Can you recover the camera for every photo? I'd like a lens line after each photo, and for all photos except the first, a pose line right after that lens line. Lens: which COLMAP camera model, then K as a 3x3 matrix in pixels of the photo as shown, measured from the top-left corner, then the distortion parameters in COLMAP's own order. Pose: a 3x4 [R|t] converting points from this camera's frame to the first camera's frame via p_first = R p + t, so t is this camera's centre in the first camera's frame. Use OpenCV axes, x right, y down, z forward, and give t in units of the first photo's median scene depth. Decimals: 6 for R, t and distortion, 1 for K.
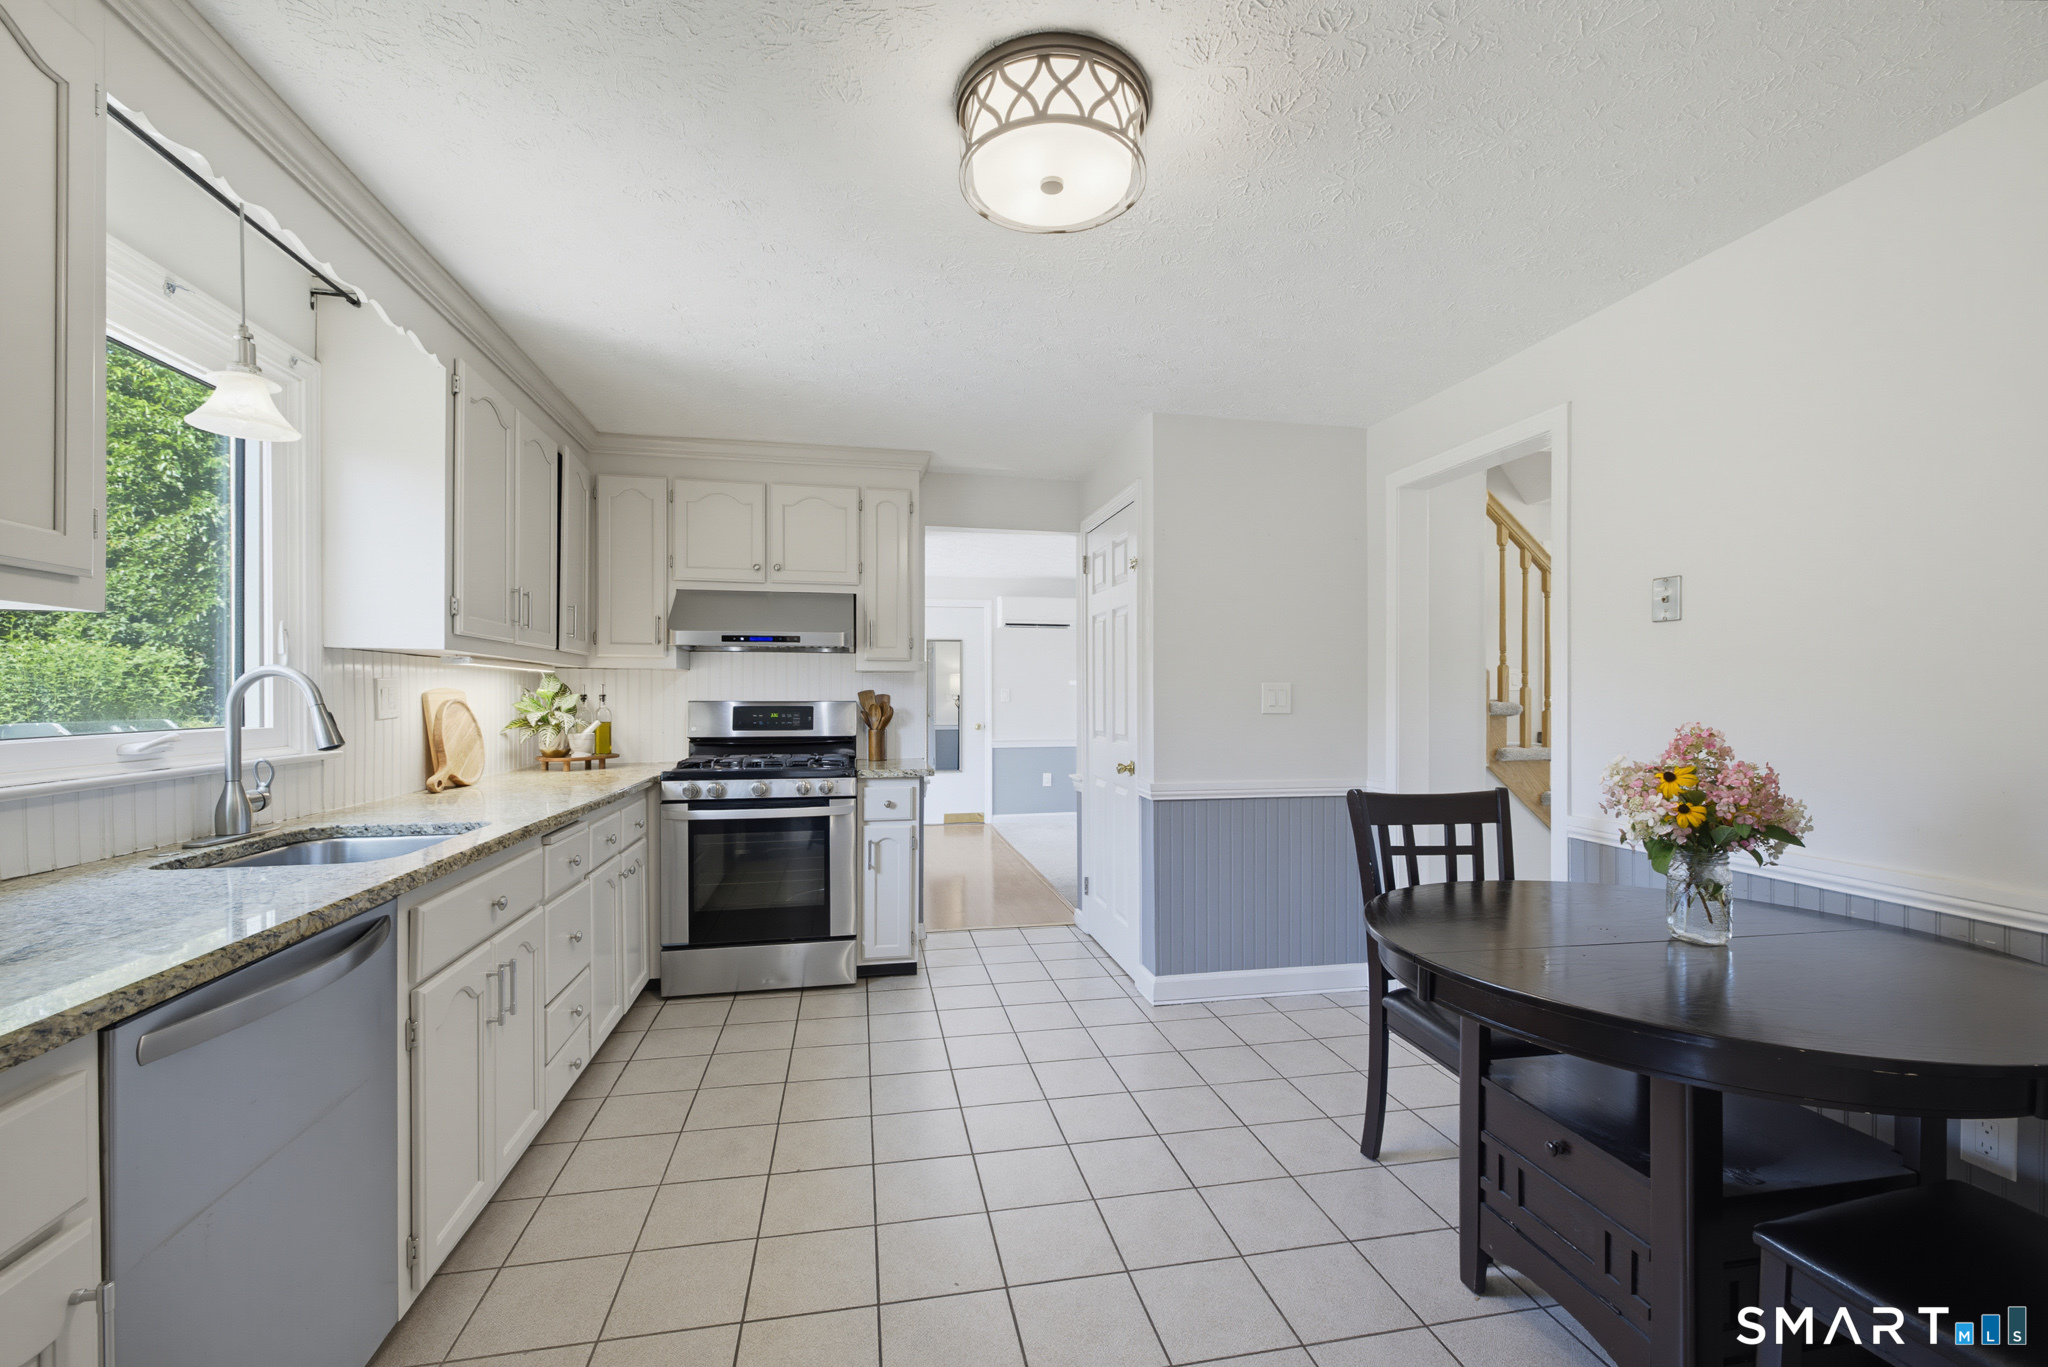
lens RADIAL K [[867.9, 0, 1018.1], [0, 867.9, 687.0], [0, 0, 1]] dist [-0.000025, -0.000033]
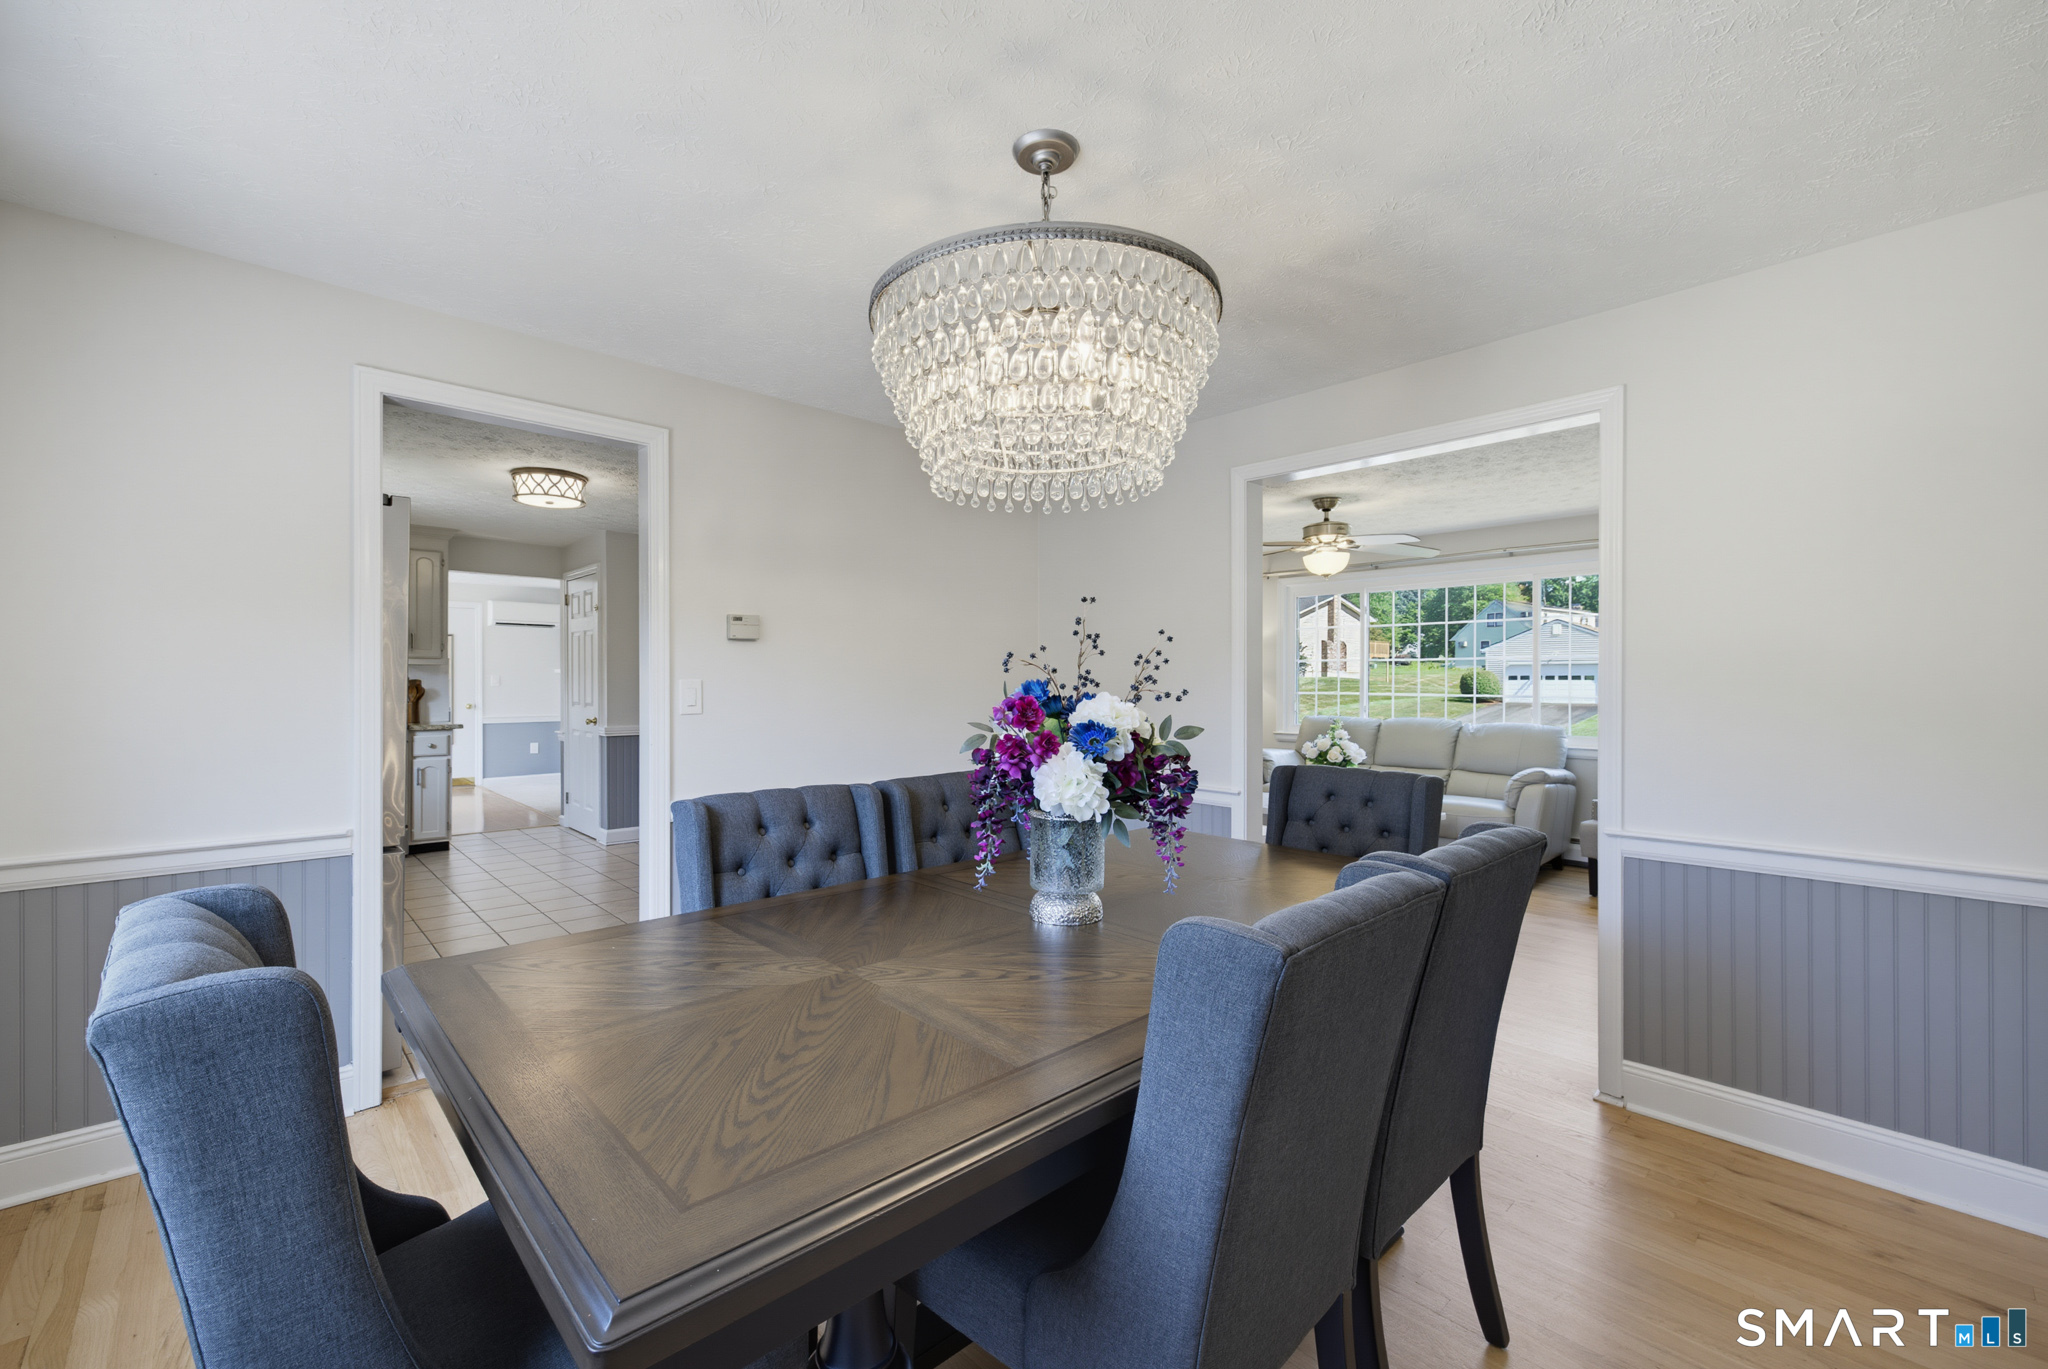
lens RADIAL K [[867.9, 0, 1018.1], [0, 867.9, 688.0], [0, 0, 1]] dist [-0.000025, -0.000033]
pose [[0.851988, 0.000028, 0.523562, -0.062697], [-0.008829, 0.999859, 0.014313, -0.008479], [-0.523487, -0.016817, 0.851868, -0.986831]]
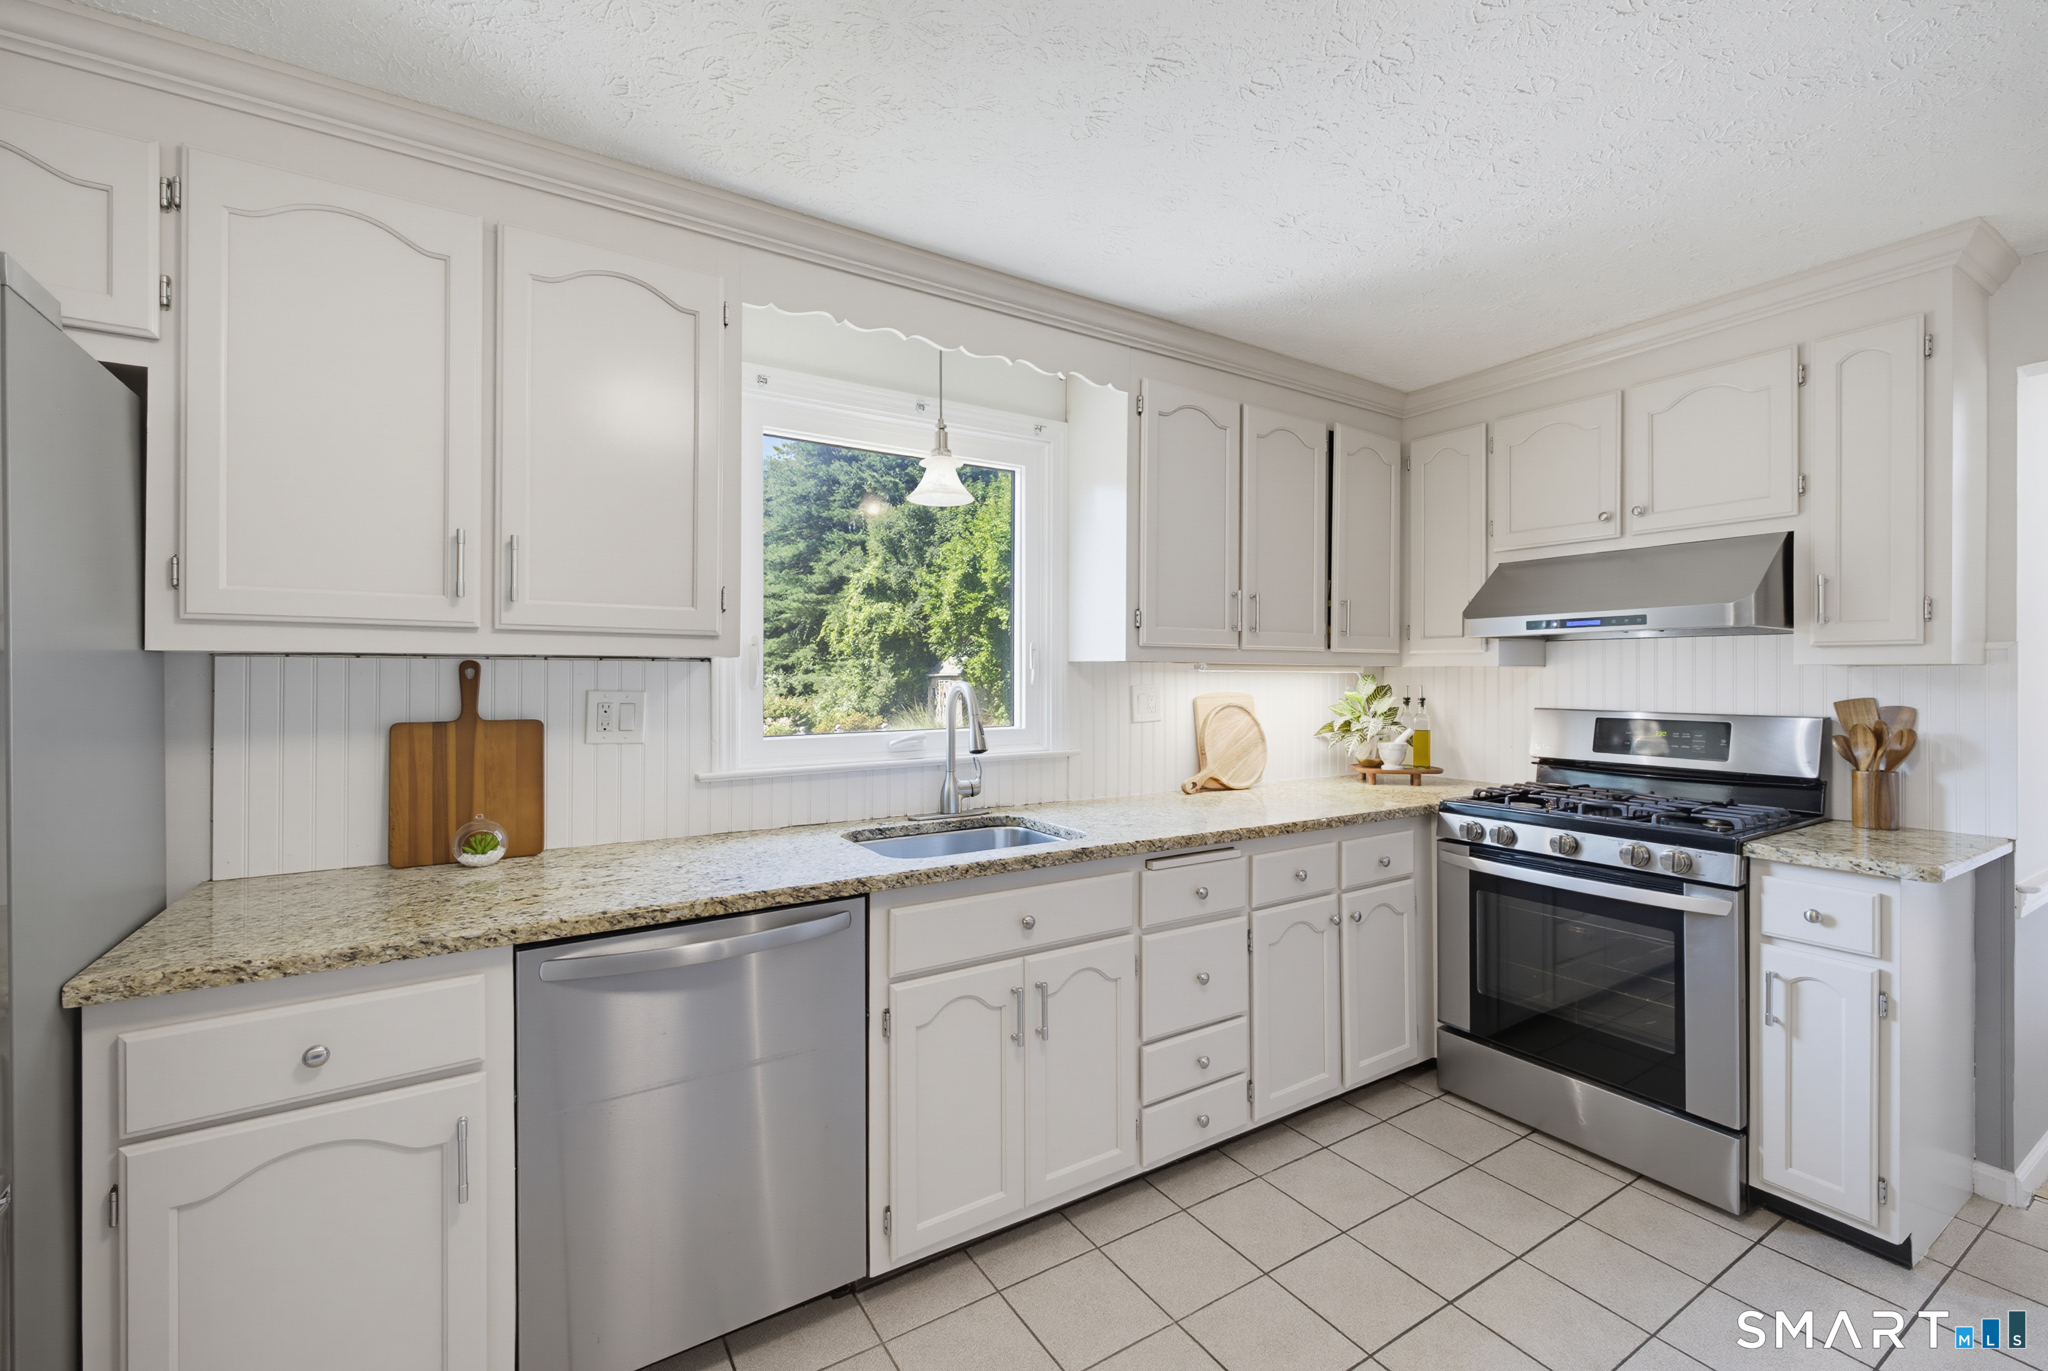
lens RADIAL K [[851.3, 0, 1014.2], [0, 851.3, 667.4], [0, 0, 1]] dist [0.000235, -0.000268]
pose [[0.351402, -0.009948, -0.936172, 0.172207], [0.009765, 0.999928, -0.006960, -0.020431], [0.936174, -0.006696, 0.351474, 0.352452]]
